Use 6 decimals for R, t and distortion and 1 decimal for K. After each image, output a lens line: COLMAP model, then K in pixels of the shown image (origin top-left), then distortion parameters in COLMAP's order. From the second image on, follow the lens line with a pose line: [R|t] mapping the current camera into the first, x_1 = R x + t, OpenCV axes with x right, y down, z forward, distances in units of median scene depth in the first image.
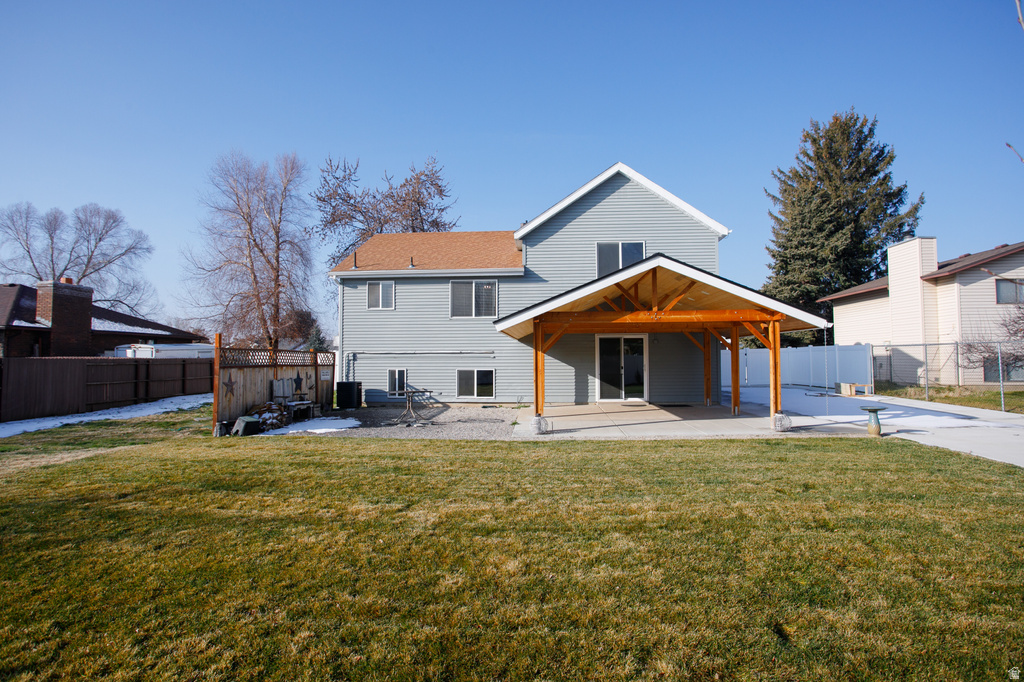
lens RADIAL K [[555.9, 0, 503.9], [0, 555.9, 335.3], [0, 0, 1]] dist [-0.022511, 0.001564]
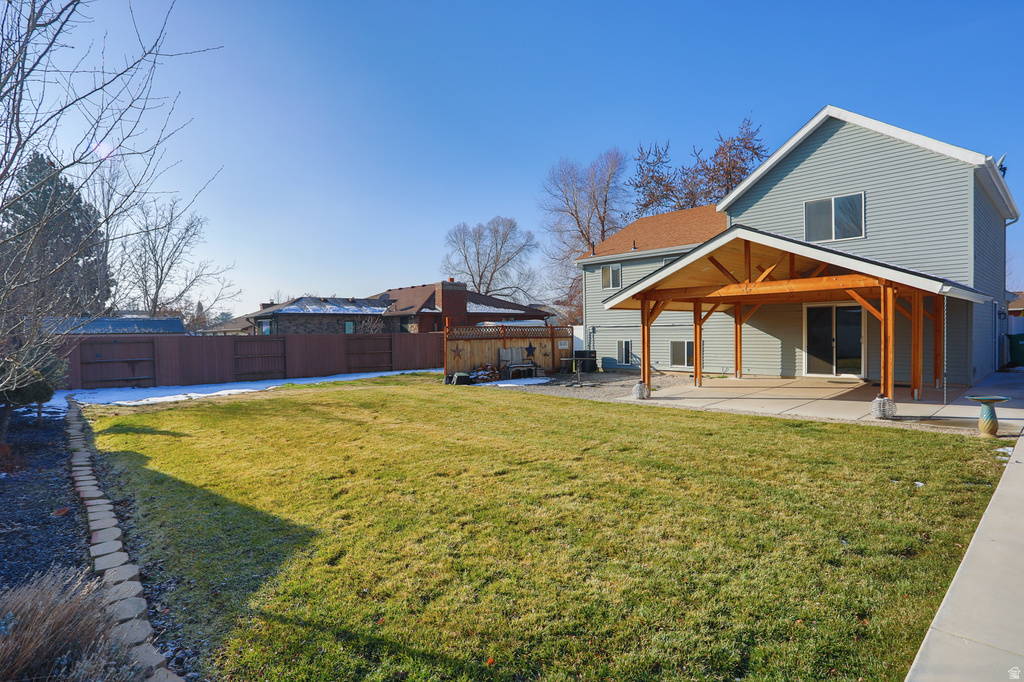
lens RADIAL K [[557.6, 0, 518.0], [0, 557.6, 344.2], [0, 0, 1]] dist [-0.004751, 0.000261]
pose [[0.744621, 0.007746, -0.667443, 0.424654], [0.040069, 0.997611, 0.056281, -0.005201], [0.666284, -0.068652, 0.742531, -0.005177]]
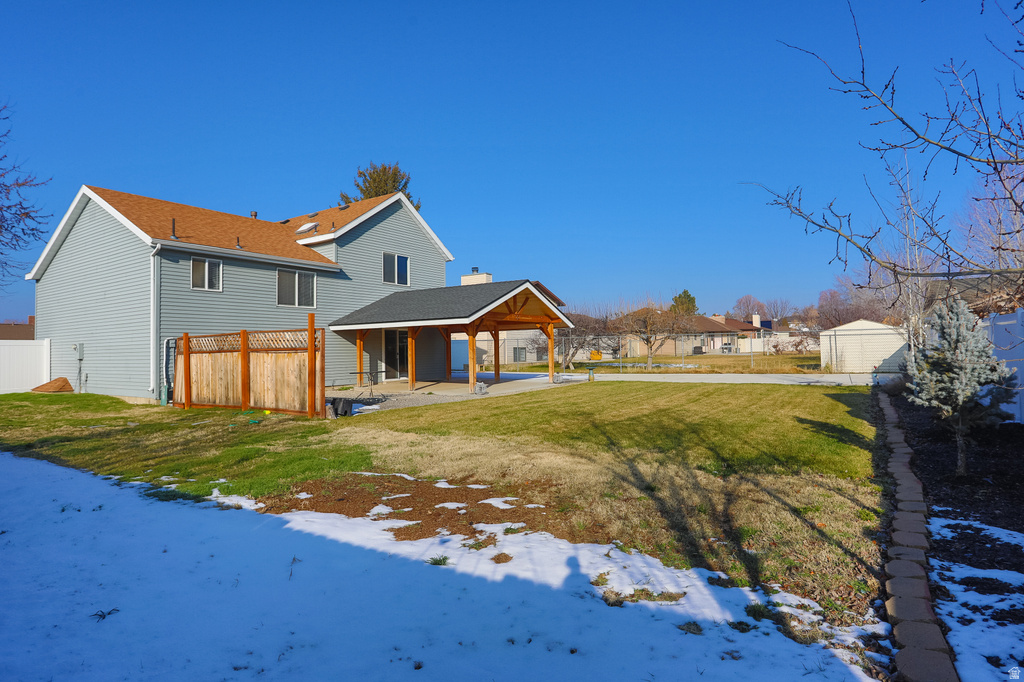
lens RADIAL K [[557.6, 0, 509.9], [0, 557.6, 342.6], [0, 0, 1]] dist [-0.004751, 0.000261]
pose [[0.503776, 0.010688, 0.863768, -0.746093], [-0.022021, 0.999757, 0.000473, 0.025597], [-0.863554, -0.019260, 0.503889, 0.133435]]
